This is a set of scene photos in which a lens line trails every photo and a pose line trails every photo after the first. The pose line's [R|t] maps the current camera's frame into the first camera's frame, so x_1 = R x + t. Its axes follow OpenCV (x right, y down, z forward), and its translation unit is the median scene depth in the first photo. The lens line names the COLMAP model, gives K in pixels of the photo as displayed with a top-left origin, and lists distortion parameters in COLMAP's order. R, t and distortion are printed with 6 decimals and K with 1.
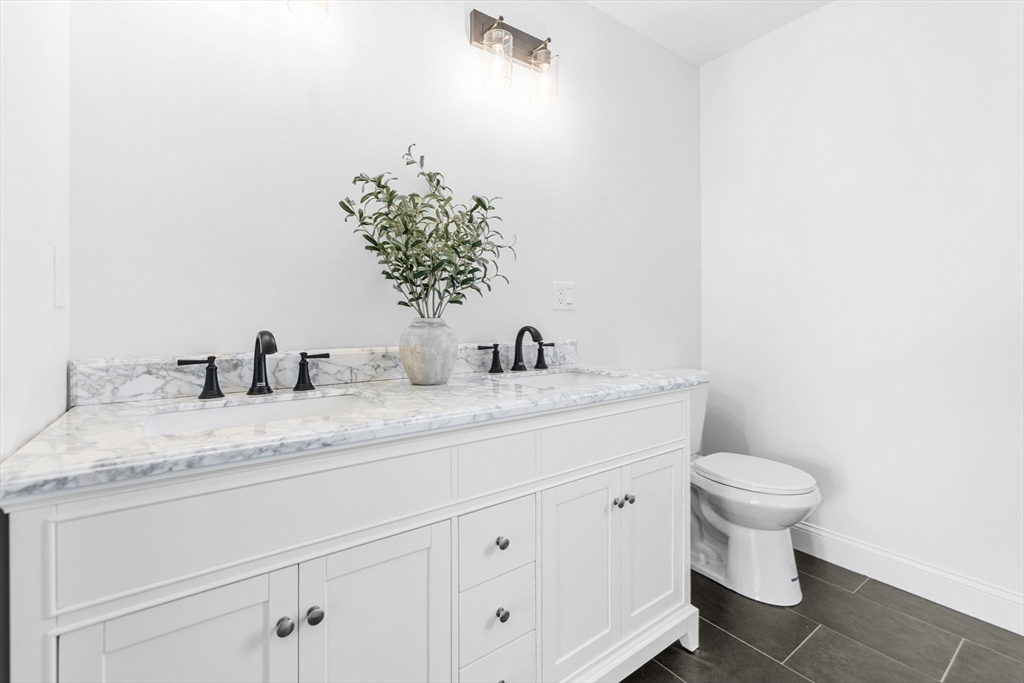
lens RADIAL K [[450.8, 0, 509.5], [0, 450.8, 322.7], [0, 0, 1]] dist [-0.005598, 0.003624]
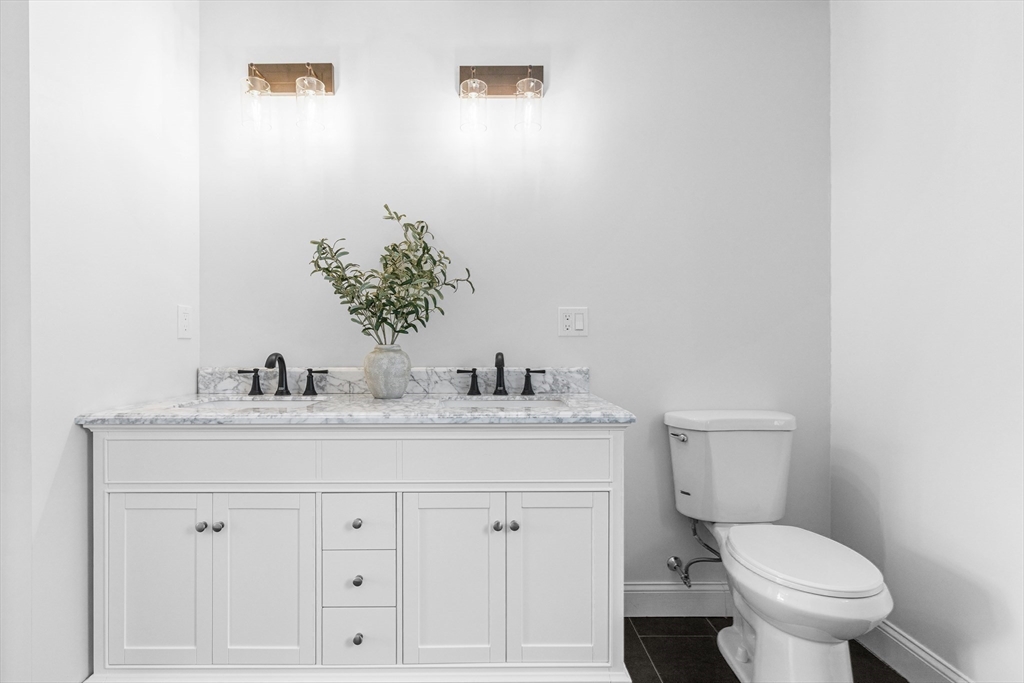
lens RADIAL K [[486.1, 0, 489.8], [0, 486.1, 349.2], [0, 0, 1]] dist [0.002429, -0.000525]
pose [[0.806795, 0.009969, -0.590748, 0.925258], [-0.007385, 0.999950, 0.006790, -0.010538], [0.590786, -0.001115, 0.806828, 0.100863]]
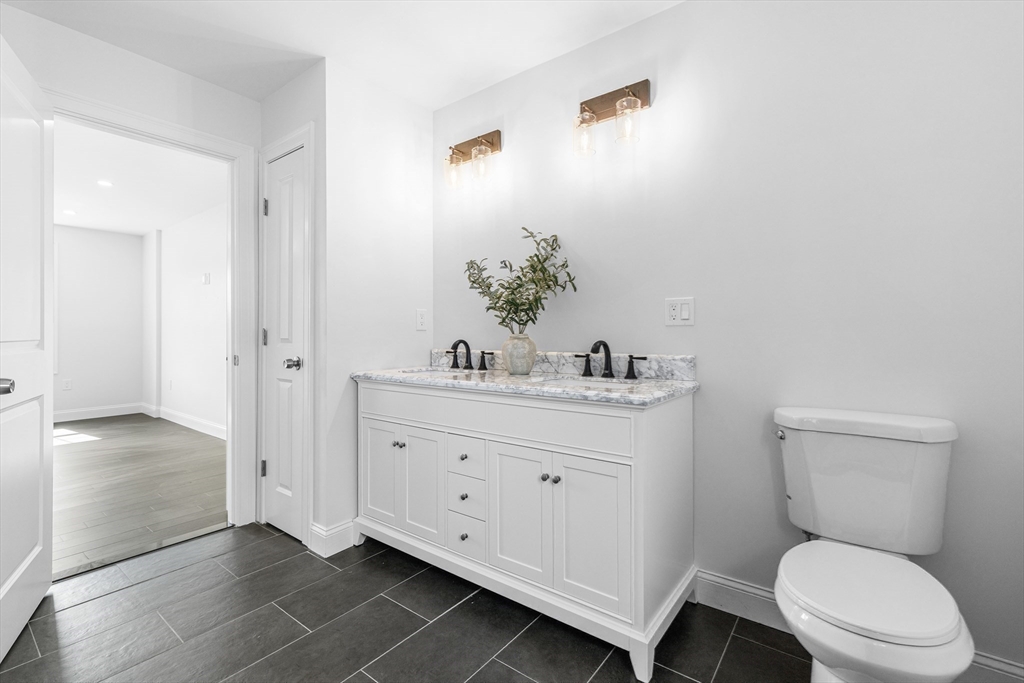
lens RADIAL K [[450.8, 0, 506.7], [0, 450.8, 336.0], [0, 0, 1]] dist [-0.005598, 0.003624]
pose [[0.277099, 0.007398, -0.960813, 1.530317], [-0.005665, 0.999966, 0.006065, -0.014494], [0.960825, 0.003762, 0.277131, 0.560373]]
